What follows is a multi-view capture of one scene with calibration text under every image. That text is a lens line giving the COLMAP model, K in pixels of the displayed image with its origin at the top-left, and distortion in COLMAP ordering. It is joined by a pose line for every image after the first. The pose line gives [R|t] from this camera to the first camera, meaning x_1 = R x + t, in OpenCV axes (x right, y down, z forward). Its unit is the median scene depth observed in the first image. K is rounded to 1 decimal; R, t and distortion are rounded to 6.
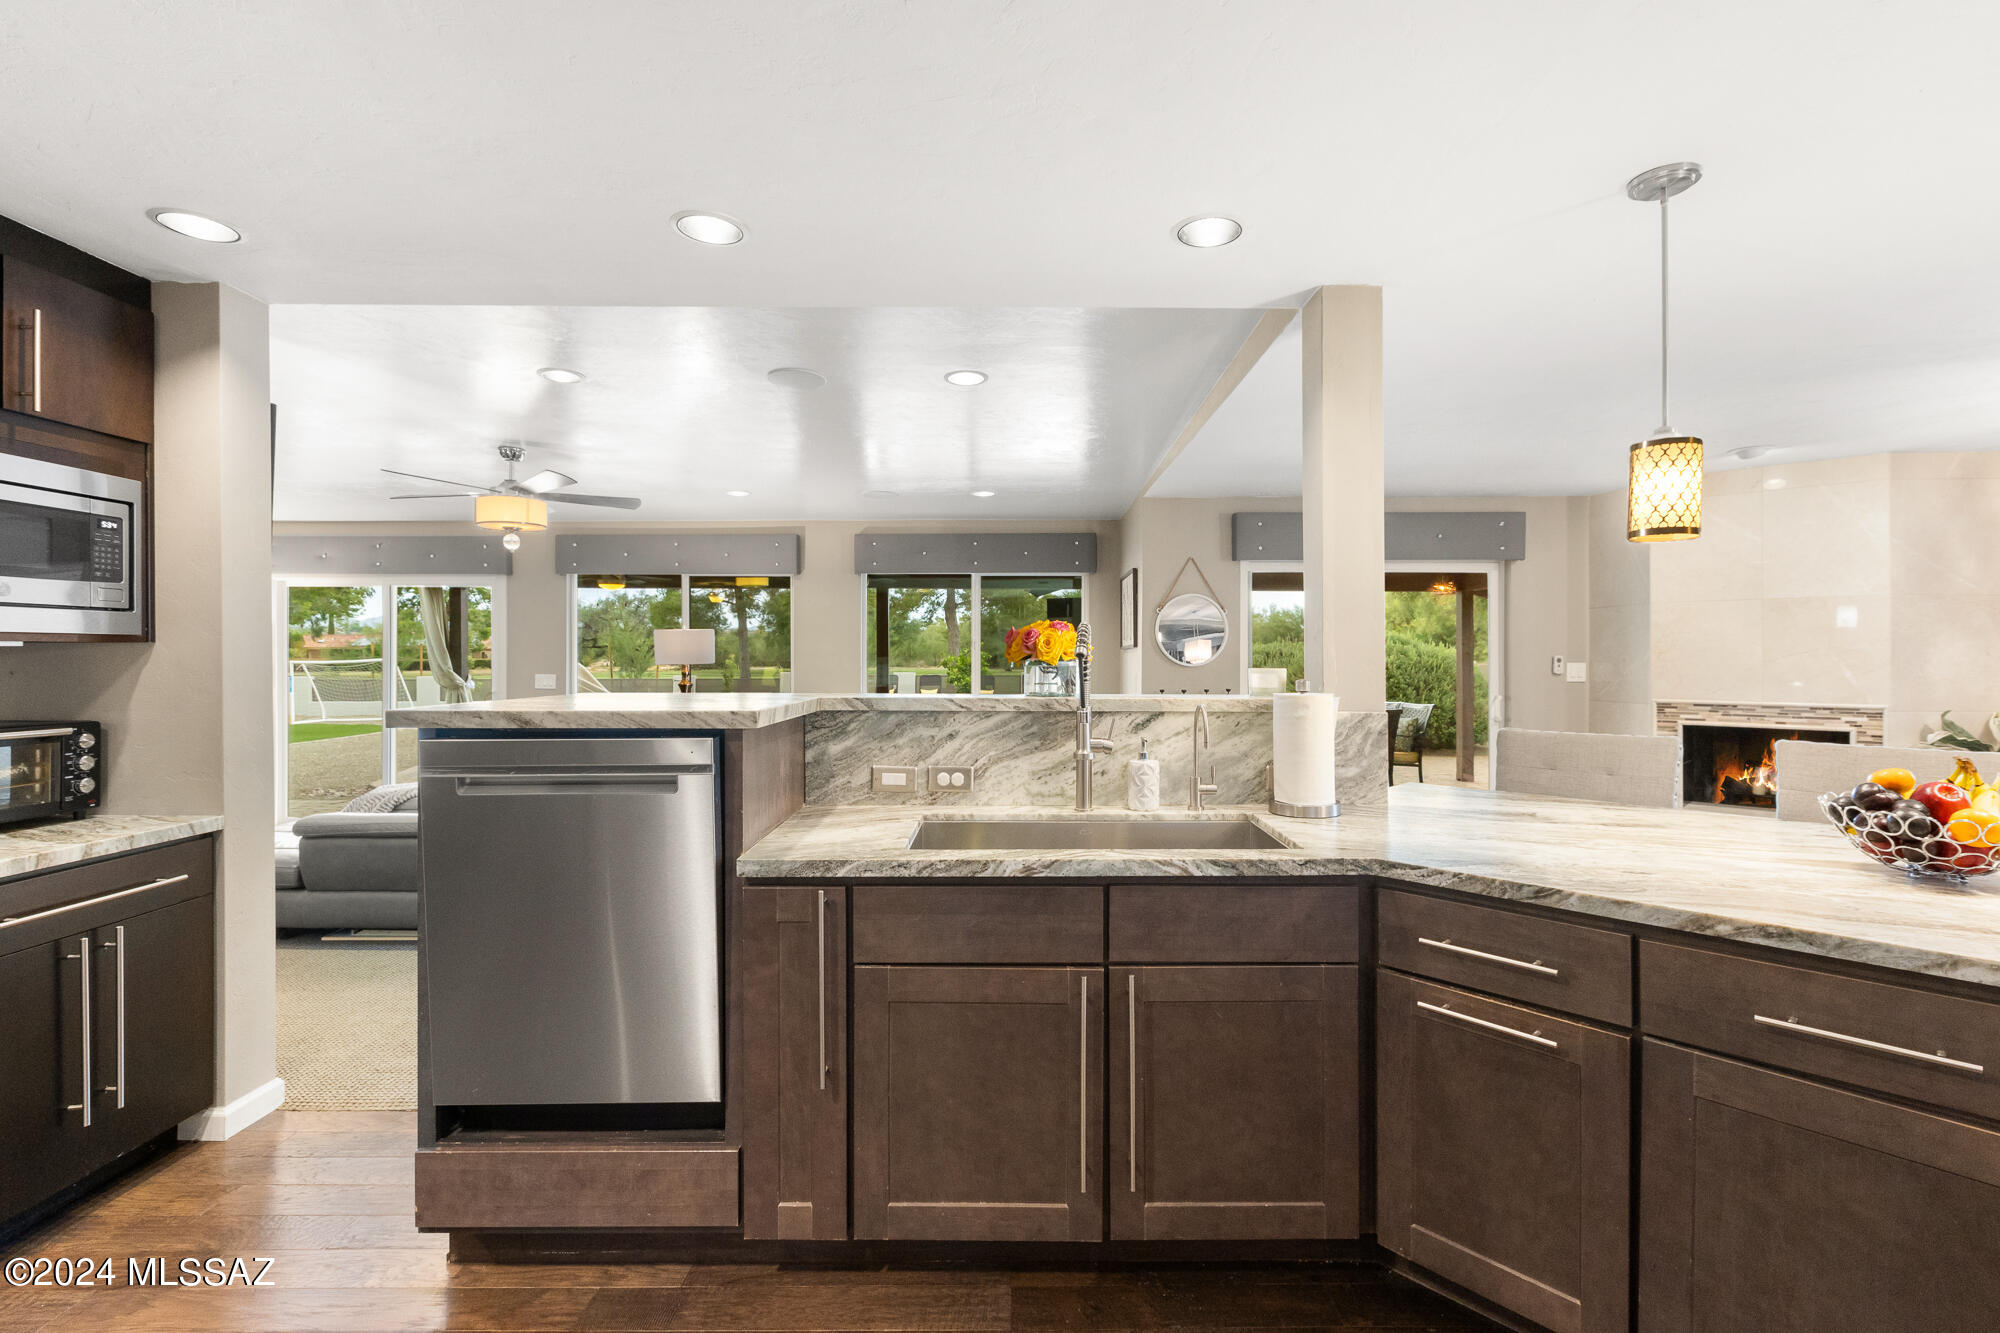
lens RADIAL K [[907.5, 0, 1008.9], [0, 907.5, 657.3], [0, 0, 1]] dist [0.002409, -0.000082]
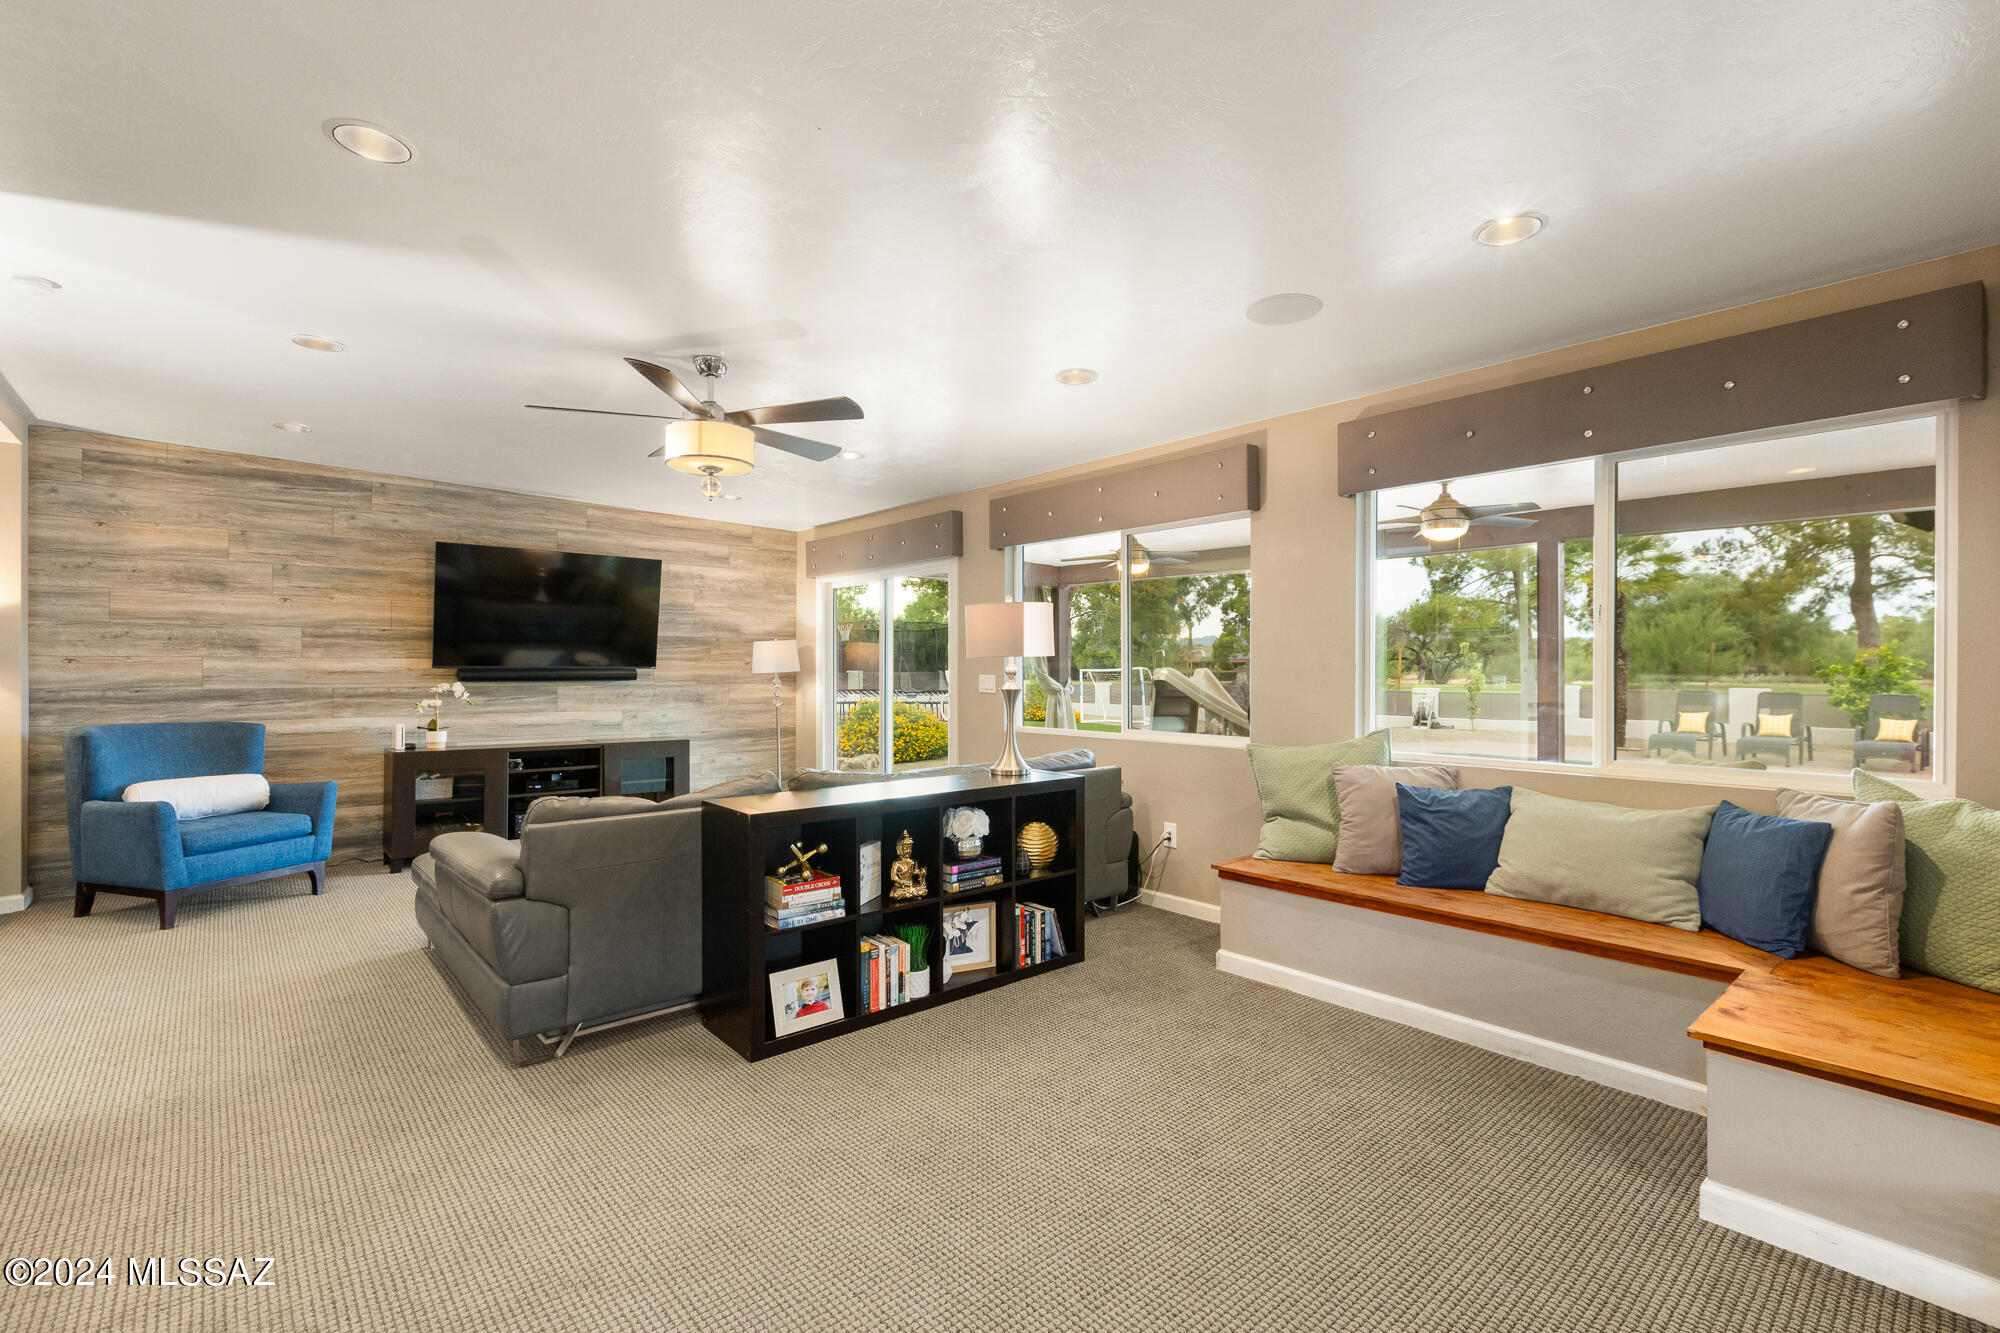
lens RADIAL K [[907.5, 0, 1011.0], [0, 907.5, 664.5], [0, 0, 1]] dist [0.002409, -0.000082]
pose [[0.664115, 0.001126, -0.747630, 0.360988], [-0.003764, 0.999991, -0.001837, 0.030860], [0.747621, 0.004034, 0.664113, 1.666795]]
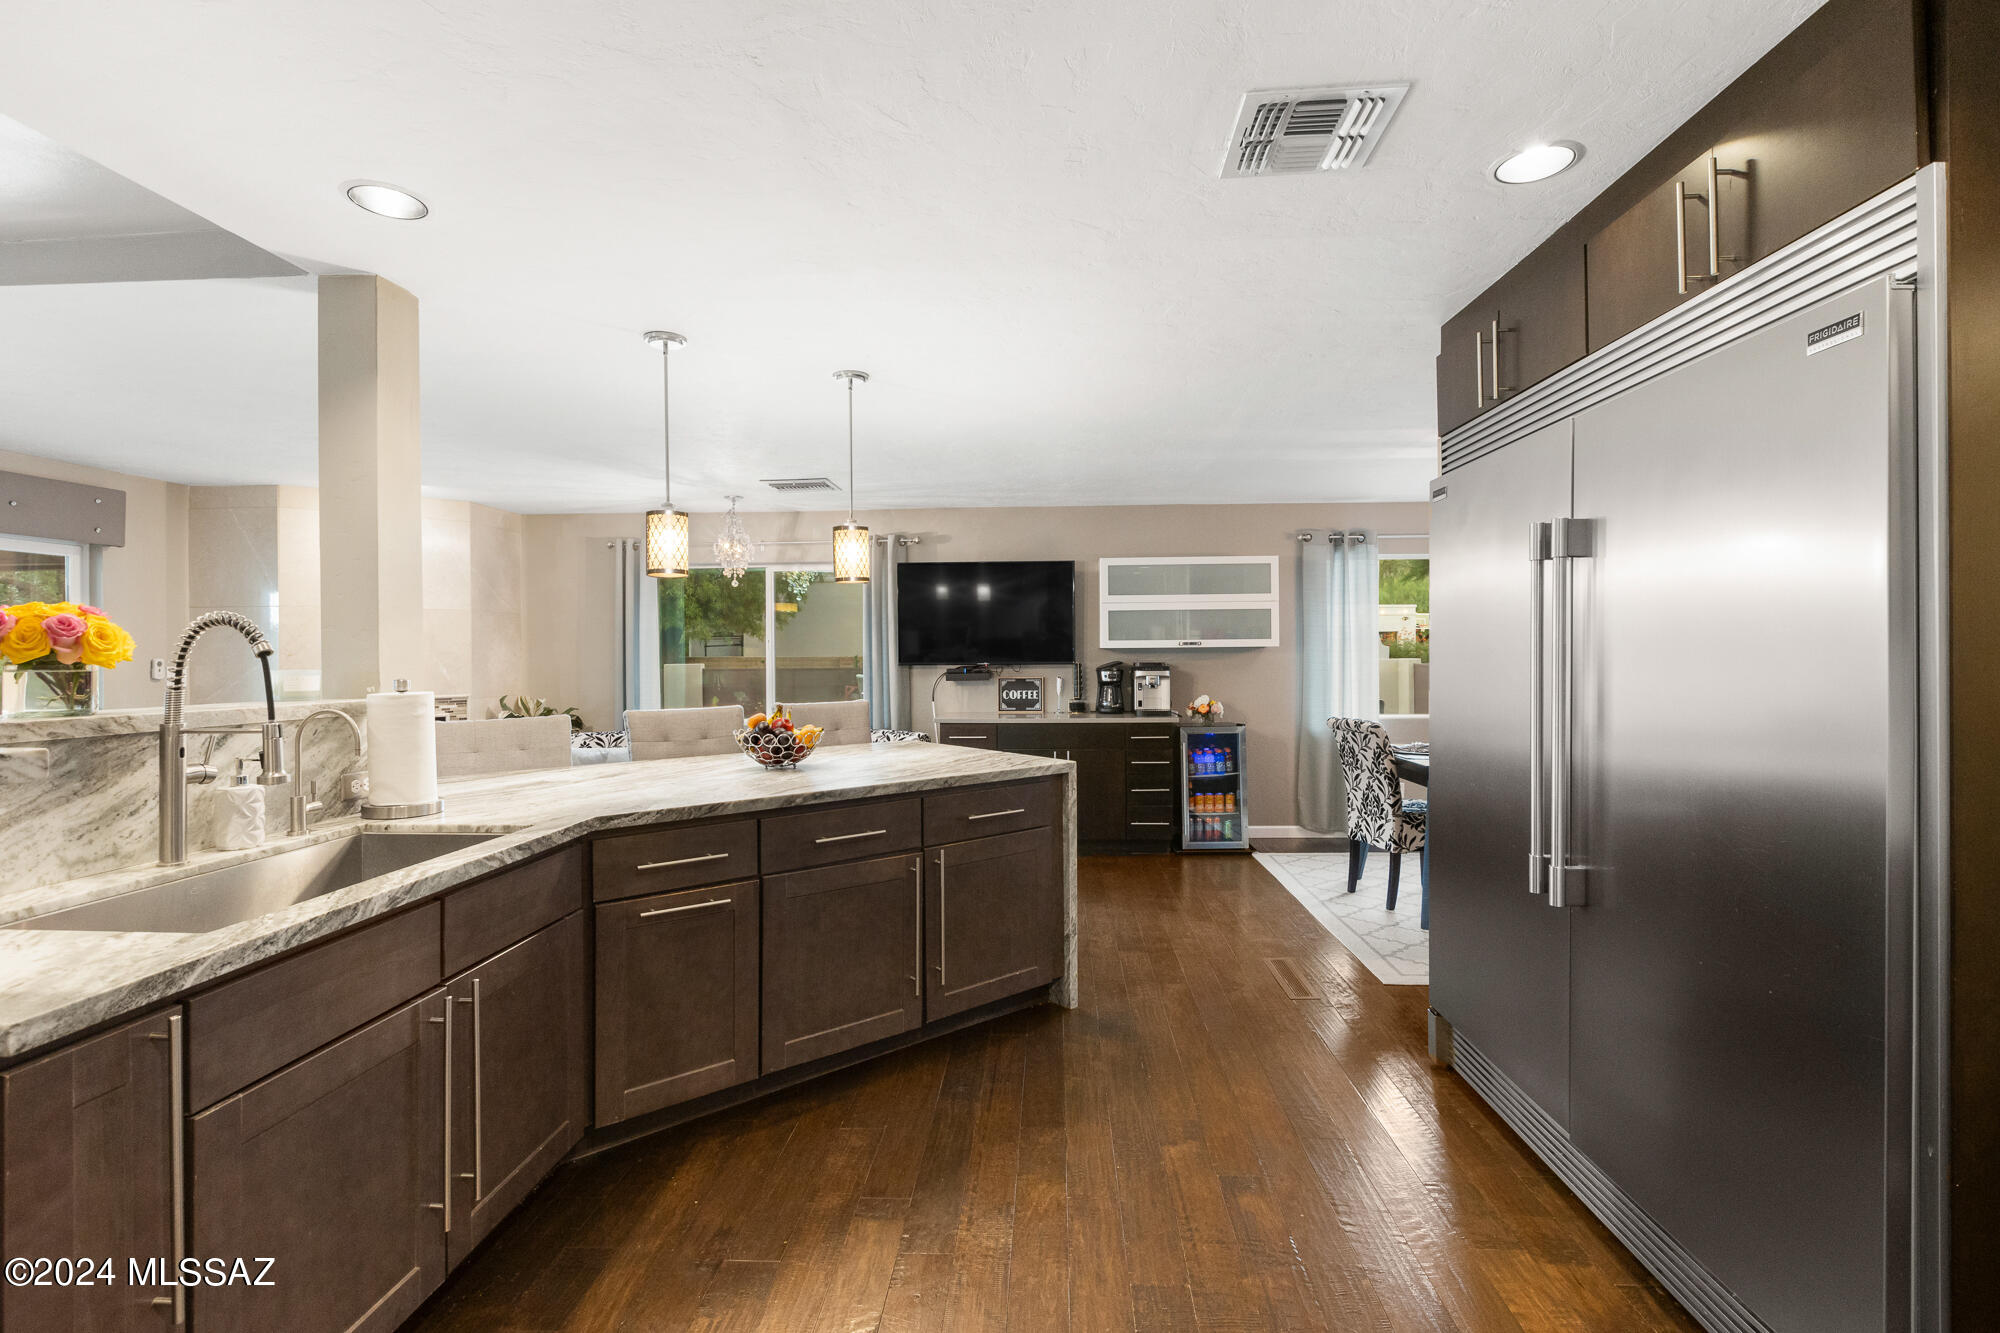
lens RADIAL K [[958.6, 0, 996.0], [0, 958.6, 656.3], [0, 0, 1]] dist [-0.002436, -0.000073]
pose [[0.052690, -0.002541, 0.998608, -0.687551], [0.009835, 0.999950, 0.002025, 0.004604], [-0.998562, 0.009714, 0.052713, 0.304875]]
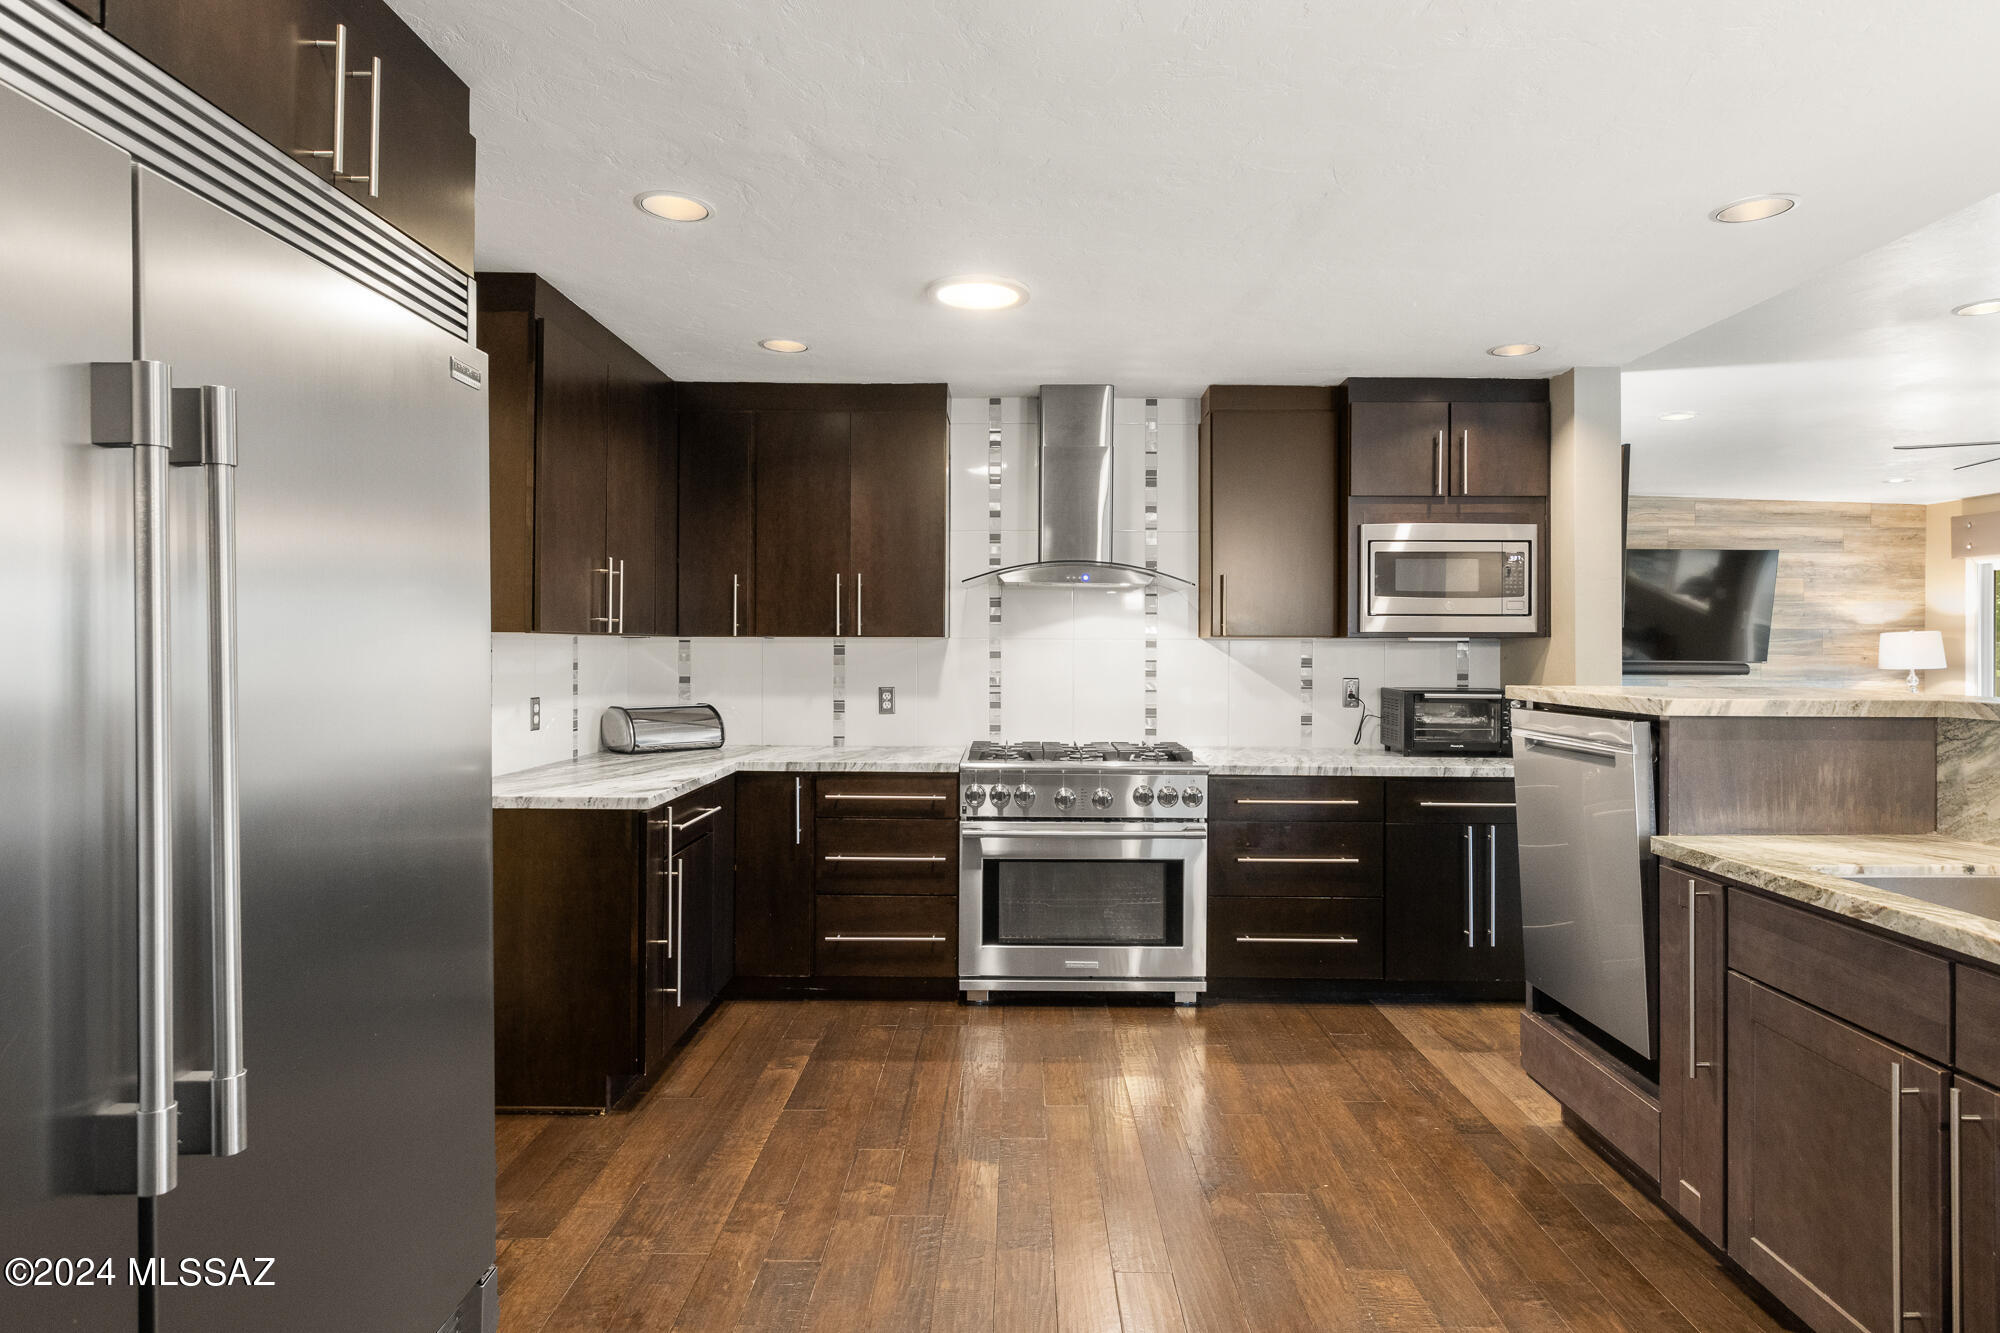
lens RADIAL K [[1064.1, 0, 1006.1], [0, 1064.1, 650.3], [0, 0, 1]] dist [0.001759, 0.000392]
pose [[-0.003463, 0.004604, -0.999983, 0.784726], [-0.007304, 0.999963, 0.004629, 0.001943], [0.999967, 0.007320, -0.003430, 0.194144]]
